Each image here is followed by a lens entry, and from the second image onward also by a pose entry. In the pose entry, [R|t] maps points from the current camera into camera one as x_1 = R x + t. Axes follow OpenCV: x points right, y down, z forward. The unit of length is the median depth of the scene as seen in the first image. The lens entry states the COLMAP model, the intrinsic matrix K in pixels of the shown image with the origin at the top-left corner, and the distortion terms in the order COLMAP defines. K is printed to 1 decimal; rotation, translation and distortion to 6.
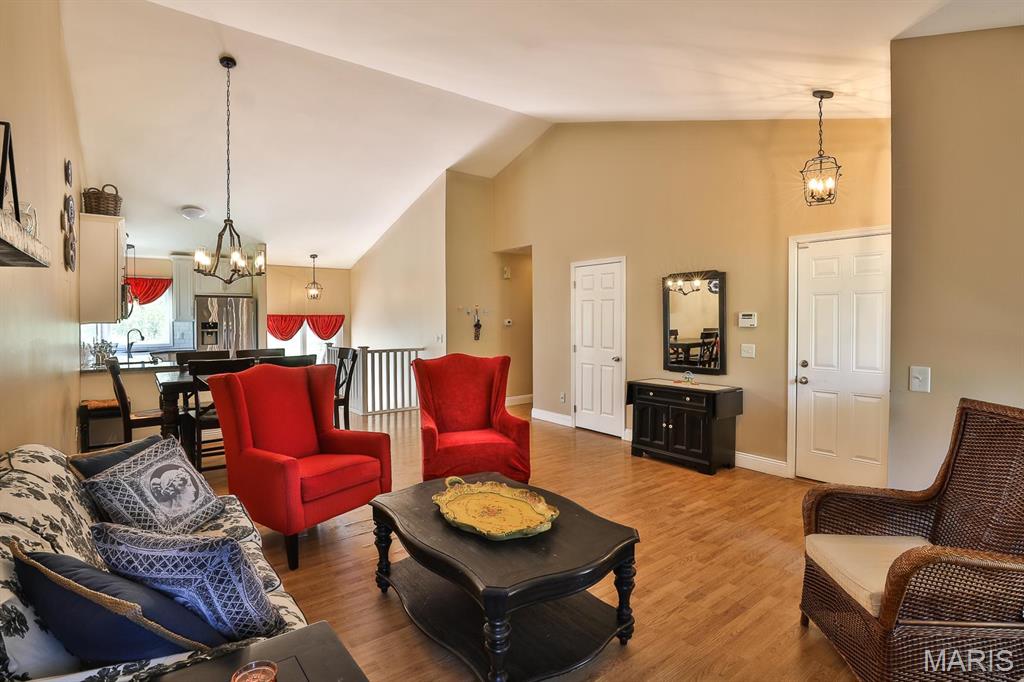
lens RADIAL K [[507.5, 0, 512.5], [0, 507.5, 343.6], [0, 0, 1]] dist [0.001711, 0.000333]
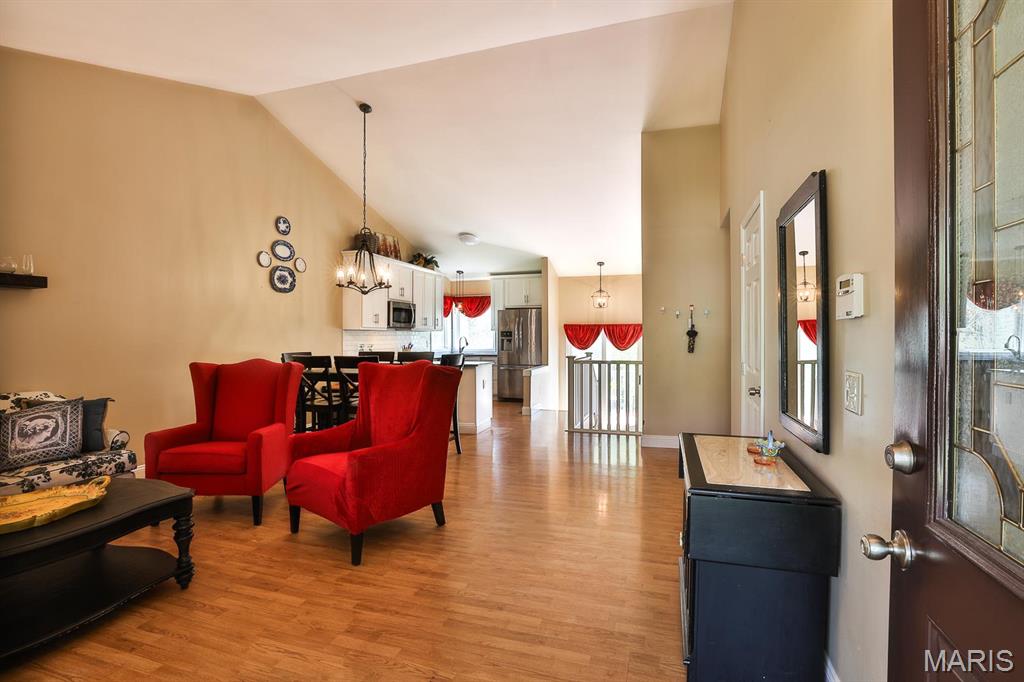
lens RADIAL K [[507.5, 0, 512.0], [0, 507.5, 333.0], [0, 0, 1]] dist [0.001711, 0.000333]
pose [[0.540946, -0.004153, -0.841047, 0.397312], [-0.039187, 0.998777, -0.030136, -0.003802], [0.840144, 0.049260, 0.540122, 0.397259]]
